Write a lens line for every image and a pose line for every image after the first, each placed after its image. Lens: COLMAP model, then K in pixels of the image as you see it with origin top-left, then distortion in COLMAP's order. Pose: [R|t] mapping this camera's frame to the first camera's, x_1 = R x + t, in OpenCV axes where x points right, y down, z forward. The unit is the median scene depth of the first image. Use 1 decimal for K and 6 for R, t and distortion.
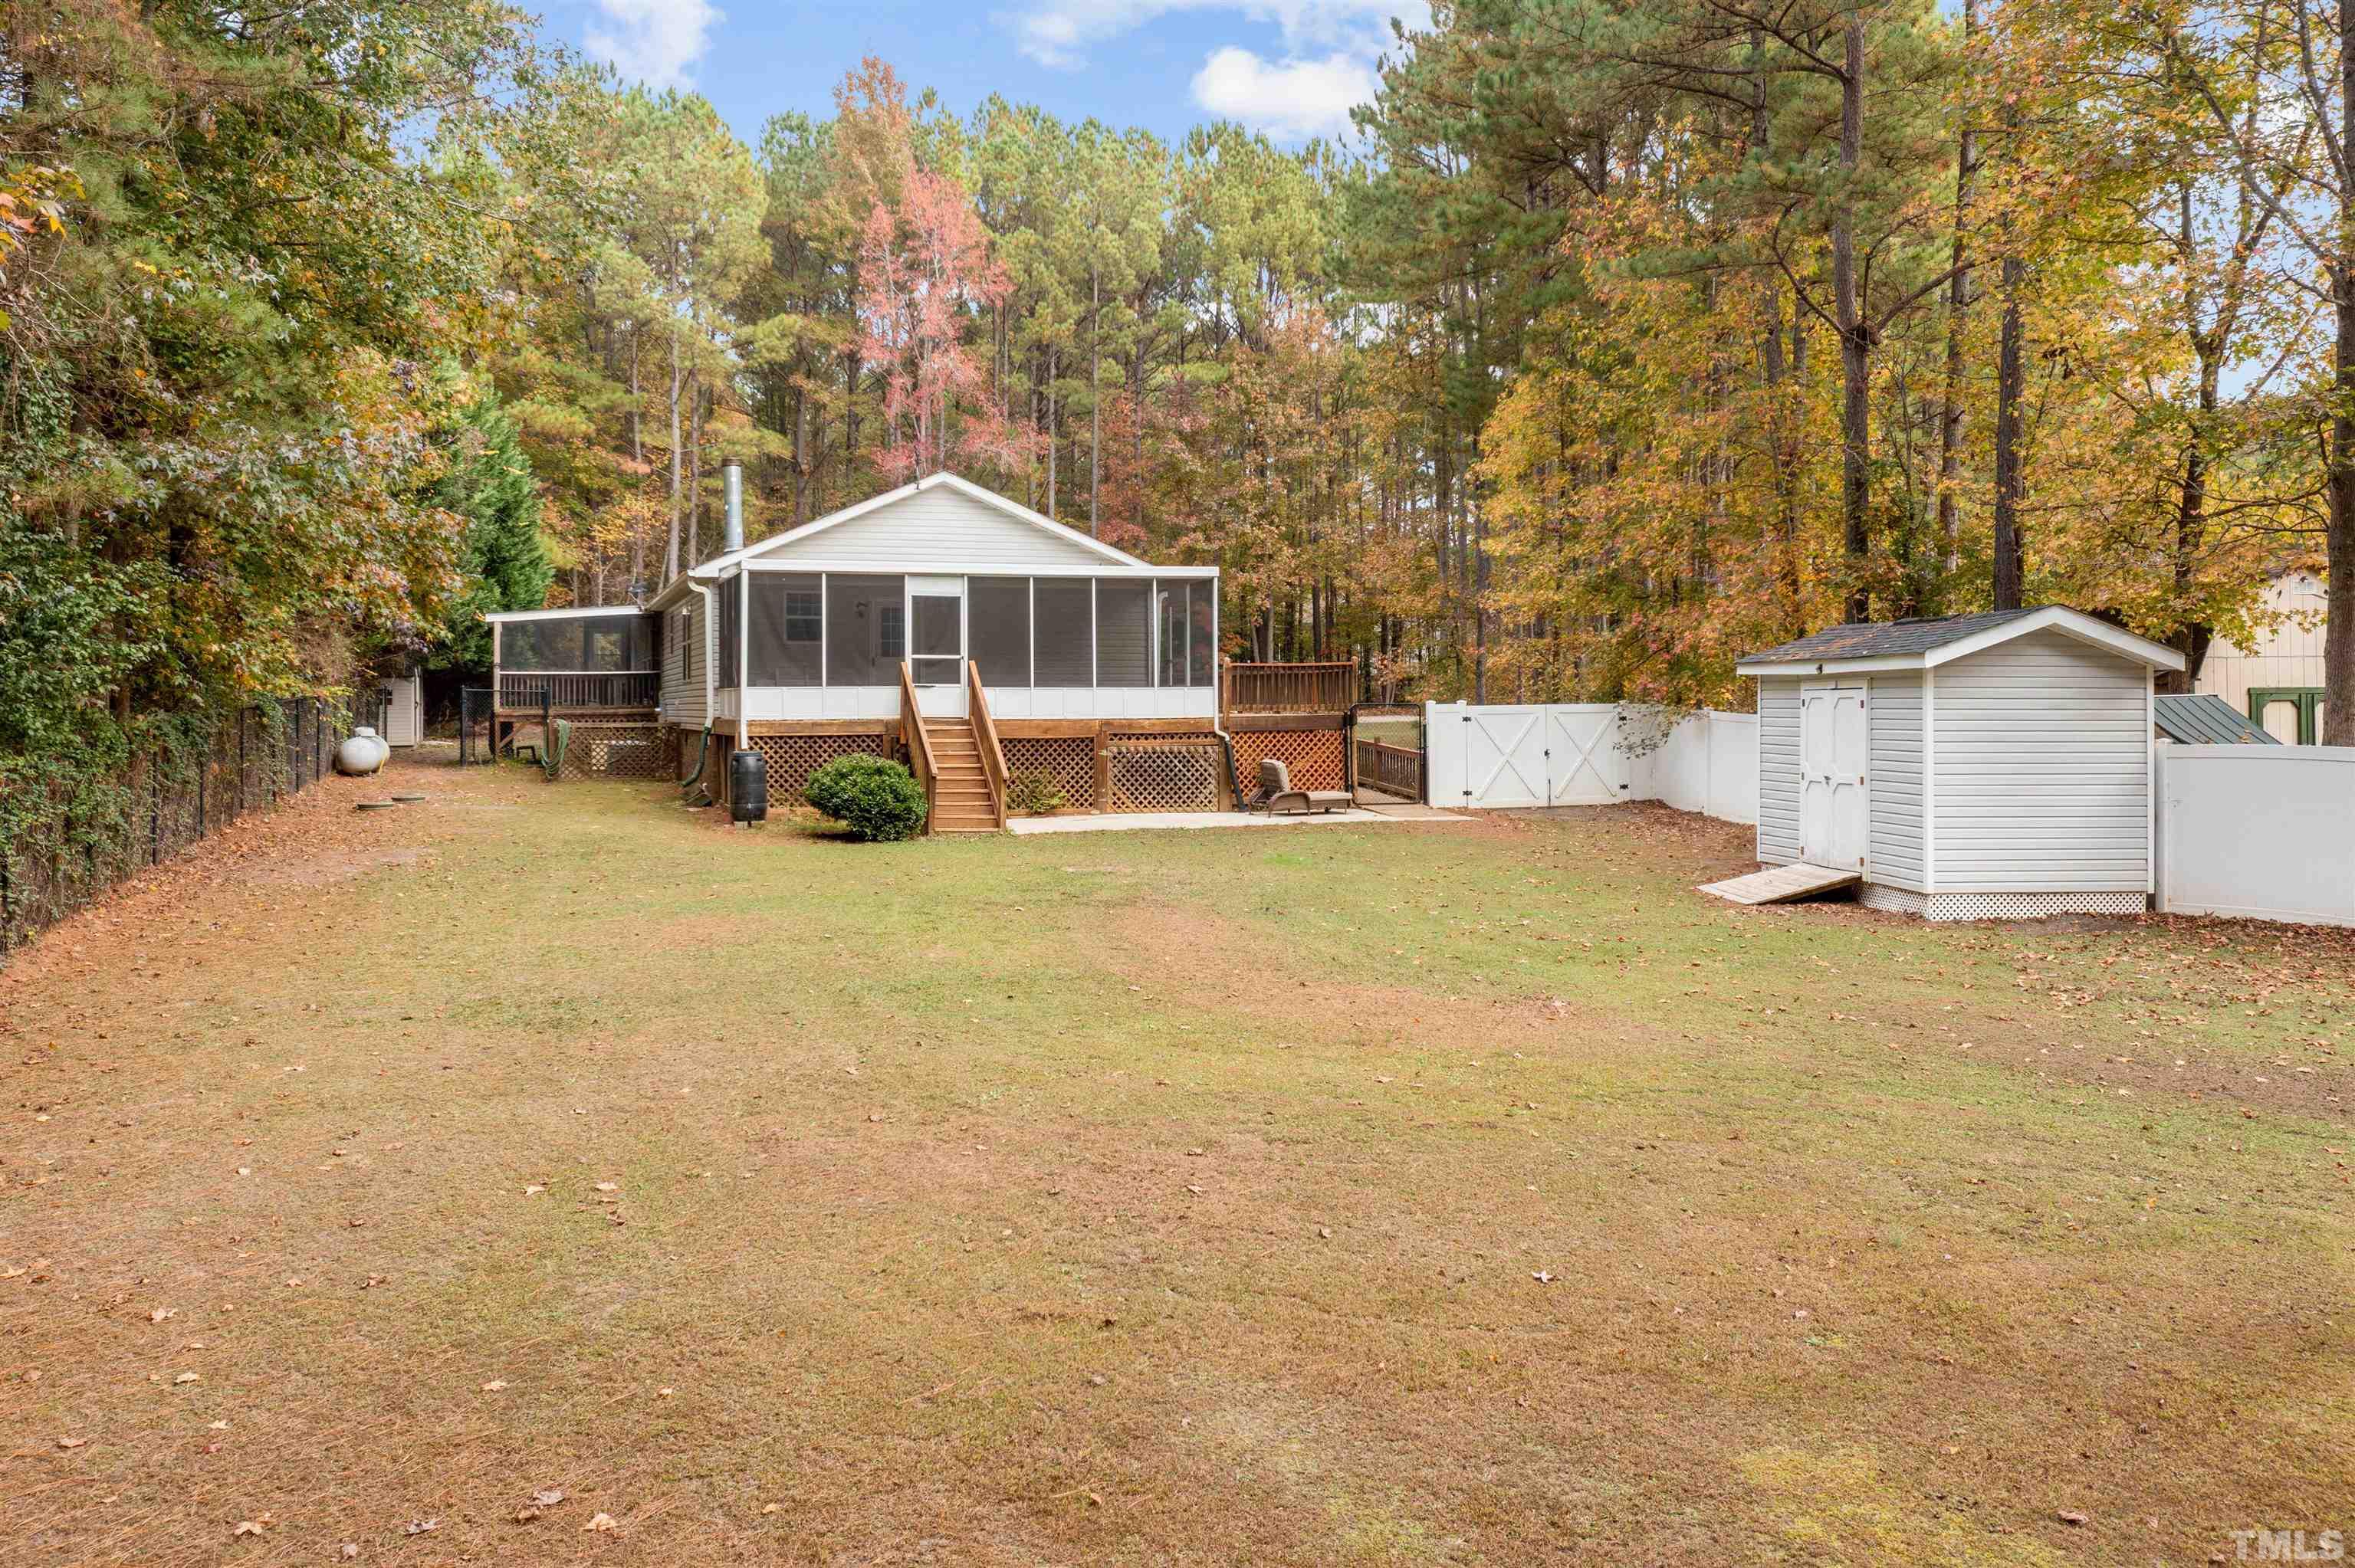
lens RADIAL K [[1889.0, 0, 1183.4], [0, 1889.0, 707.8], [0, 0, 1]] dist [-0.004701, -0.003267]
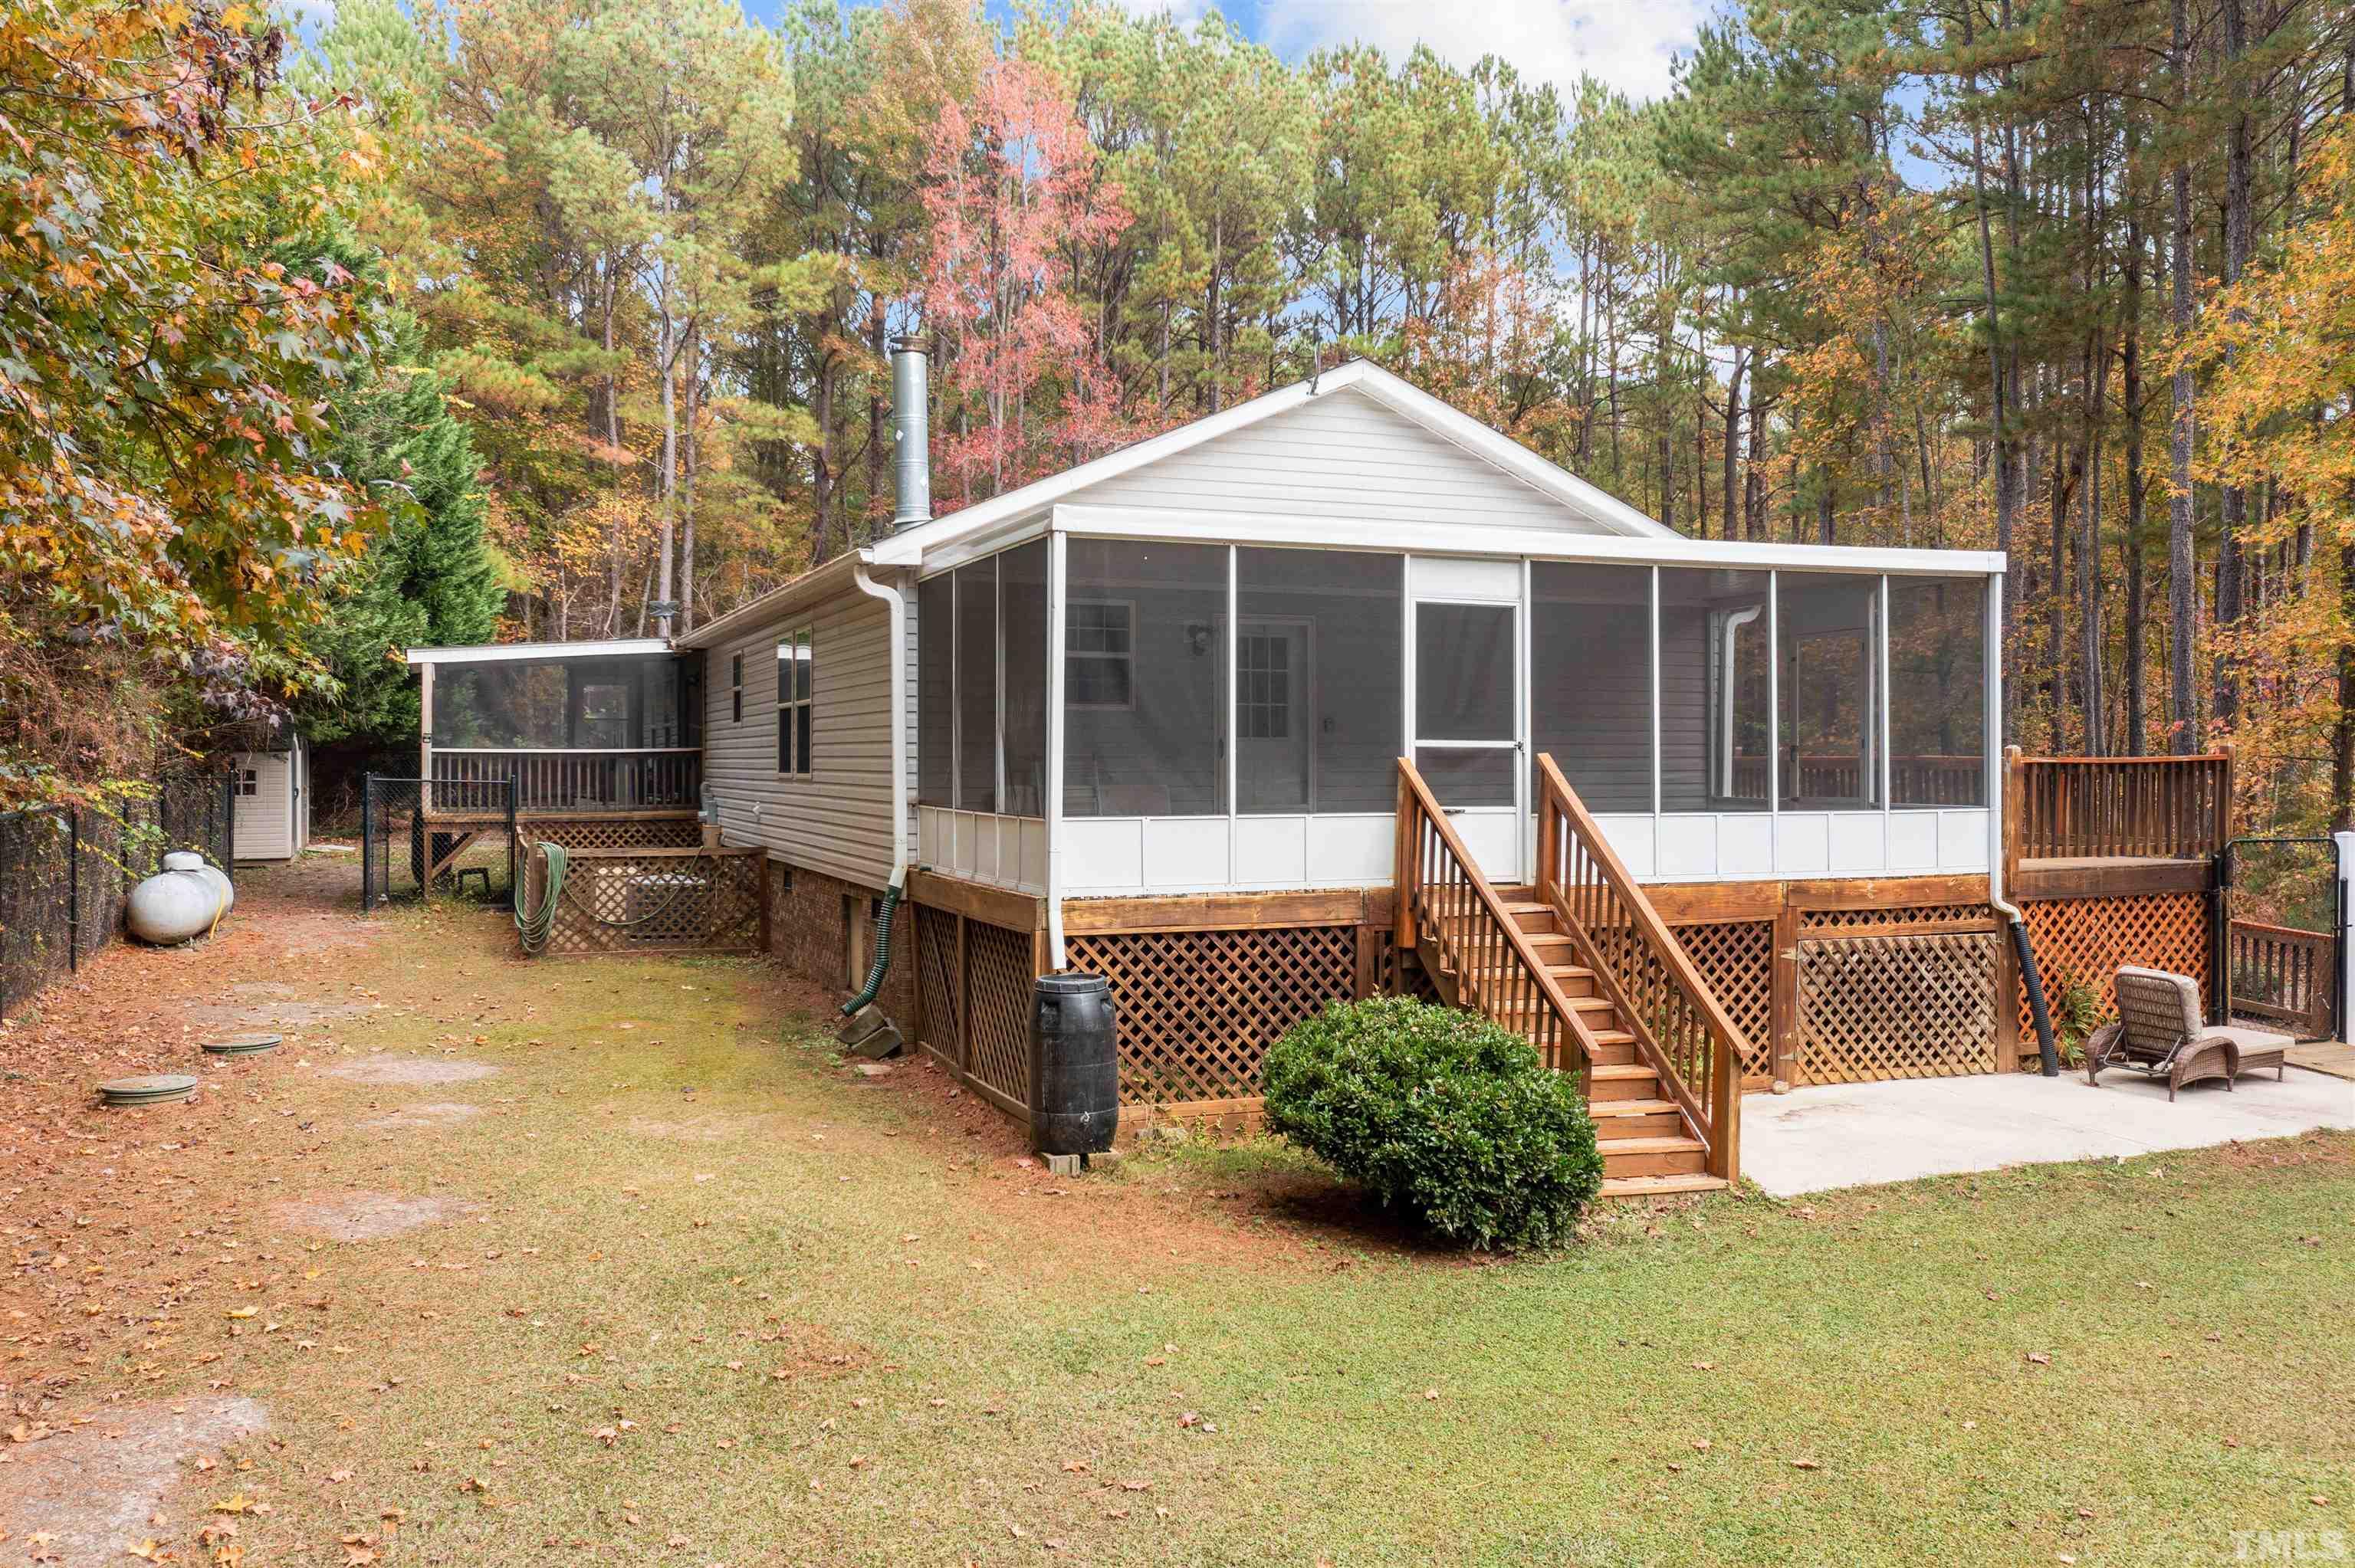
lens RADIAL K [[1862.0, 0, 1177.5], [0, 1862.0, 784.0], [0, 0, 1]] dist [-0.003979, 0.000916]
pose [[0.999076, 0.004869, 0.042694, -0.177012], [-0.005354, 0.999922, 0.011247, -0.018150], [-0.042636, -0.011465, 0.999025, 0.470677]]
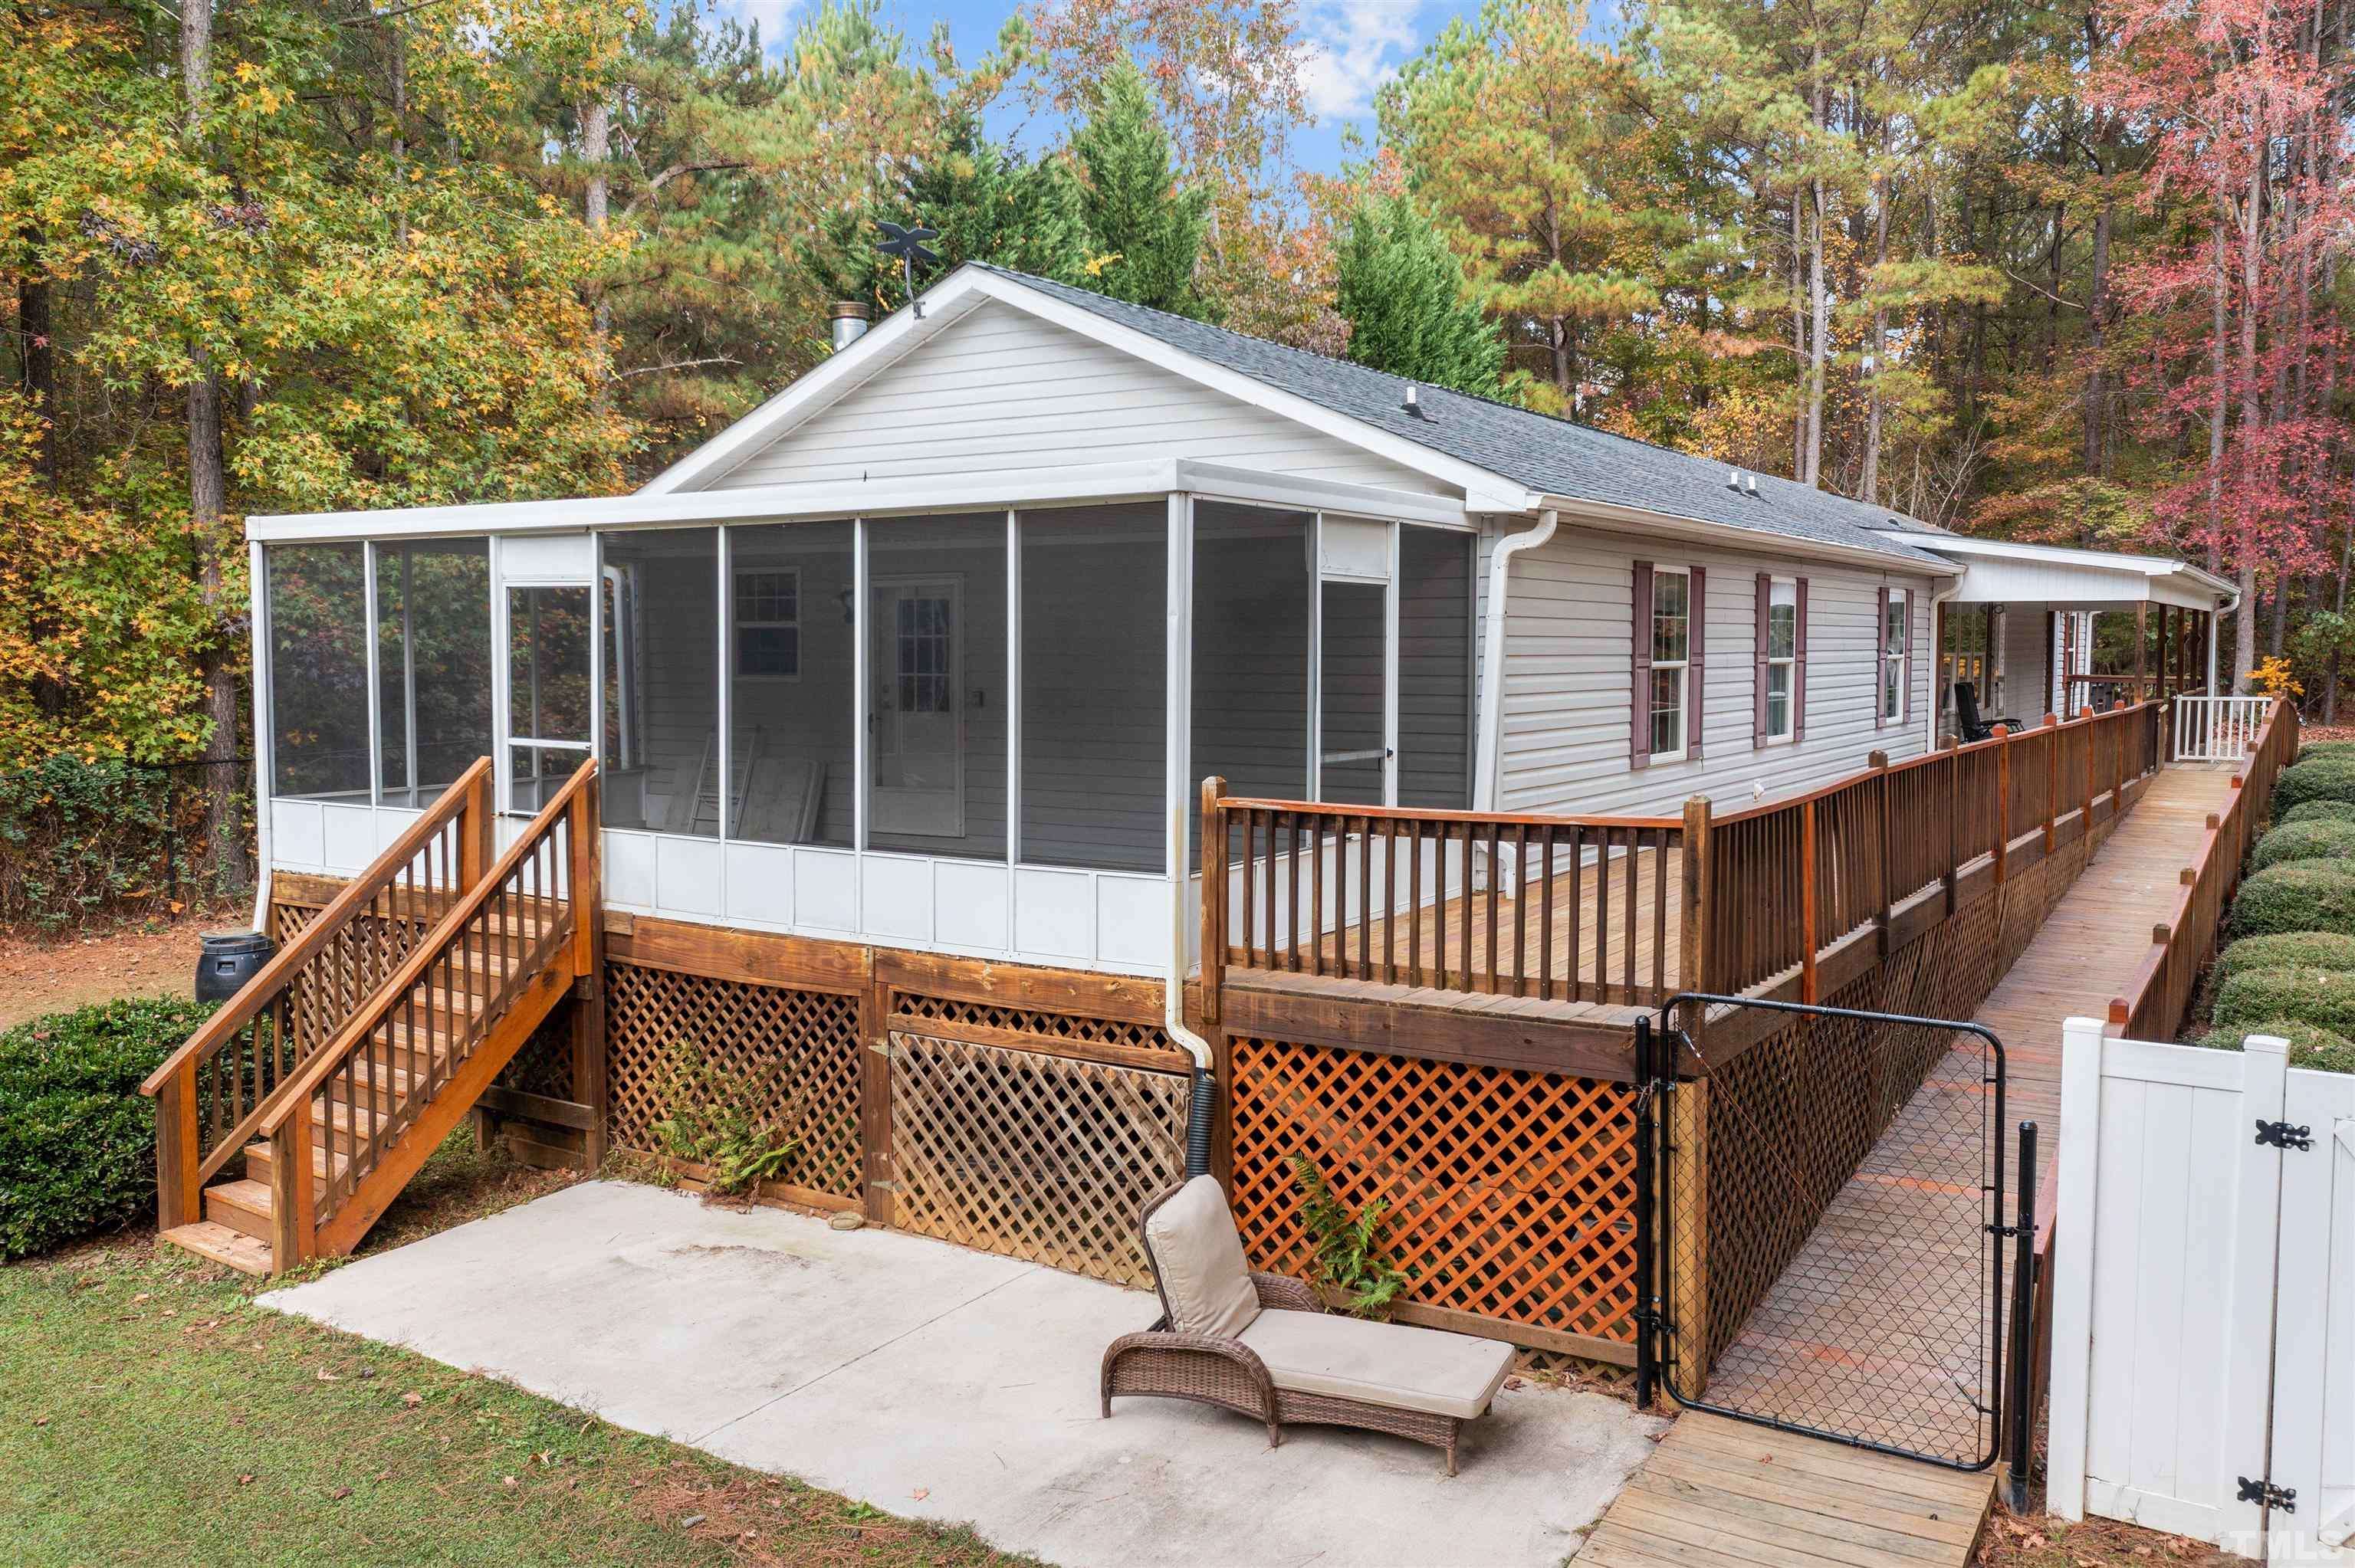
lens RADIAL K [[1862.0, 0, 1177.5], [0, 1862.0, 784.0], [0, 0, 1]] dist [-0.003979, 0.000916]
pose [[0.614706, 0.069904, -0.785653, 0.206318], [-0.006809, 0.996498, 0.083337, -0.042274], [0.788727, -0.045878, 0.613029, 0.711364]]
